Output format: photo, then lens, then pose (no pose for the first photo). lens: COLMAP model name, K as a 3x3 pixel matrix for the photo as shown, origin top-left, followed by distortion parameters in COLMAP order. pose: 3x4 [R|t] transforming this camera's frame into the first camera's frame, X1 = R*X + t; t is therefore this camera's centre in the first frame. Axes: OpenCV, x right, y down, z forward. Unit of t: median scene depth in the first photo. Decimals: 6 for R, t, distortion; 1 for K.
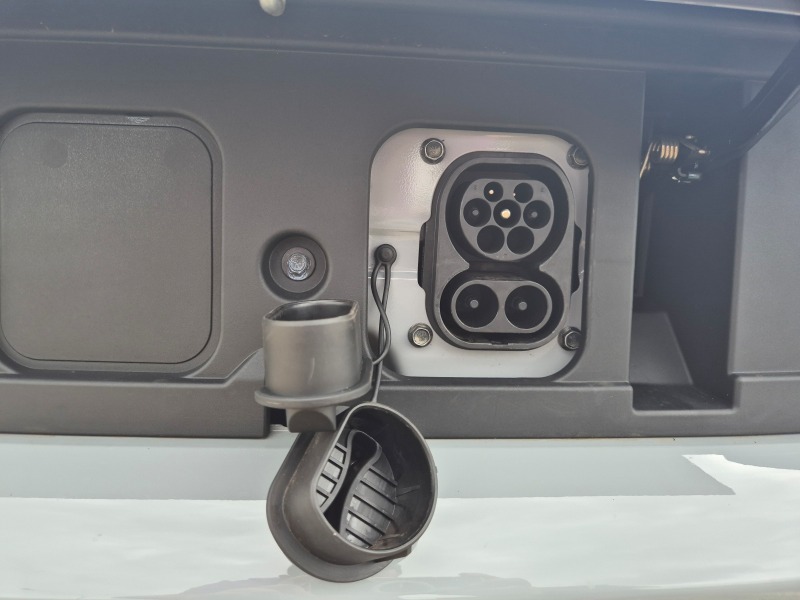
lens RADIAL K [[540.6, 0, 400.0], [0, 540.6, 300.0], [0, 0, 1]] dist [-0.006590, -0.006383]
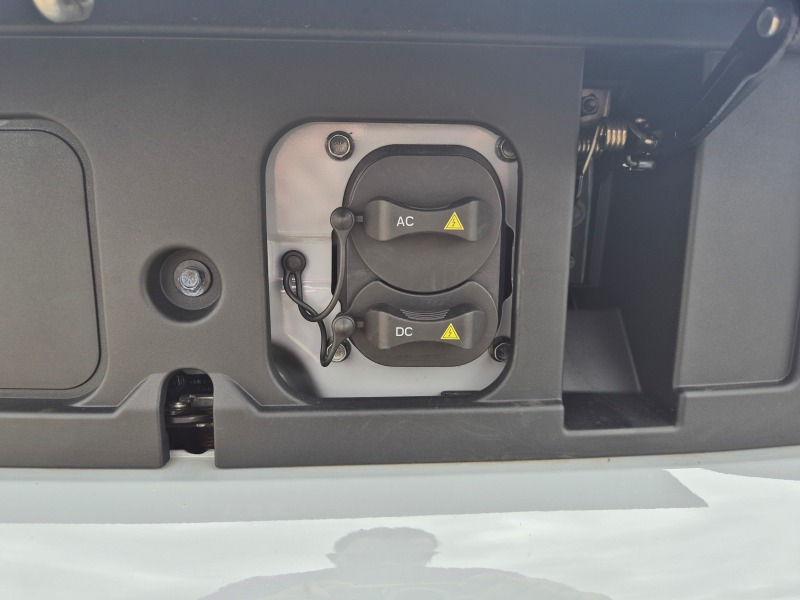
lens RADIAL K [[540.6, 0, 400.0], [0, 540.6, 300.0], [0, 0, 1]] dist [-0.006590, -0.006383]
pose [[0.999528, -0.013999, -0.027359, 0.179963], [0.017038, 0.993312, 0.114198, -0.126186], [0.025577, -0.114610, 0.993081, 0.103739]]
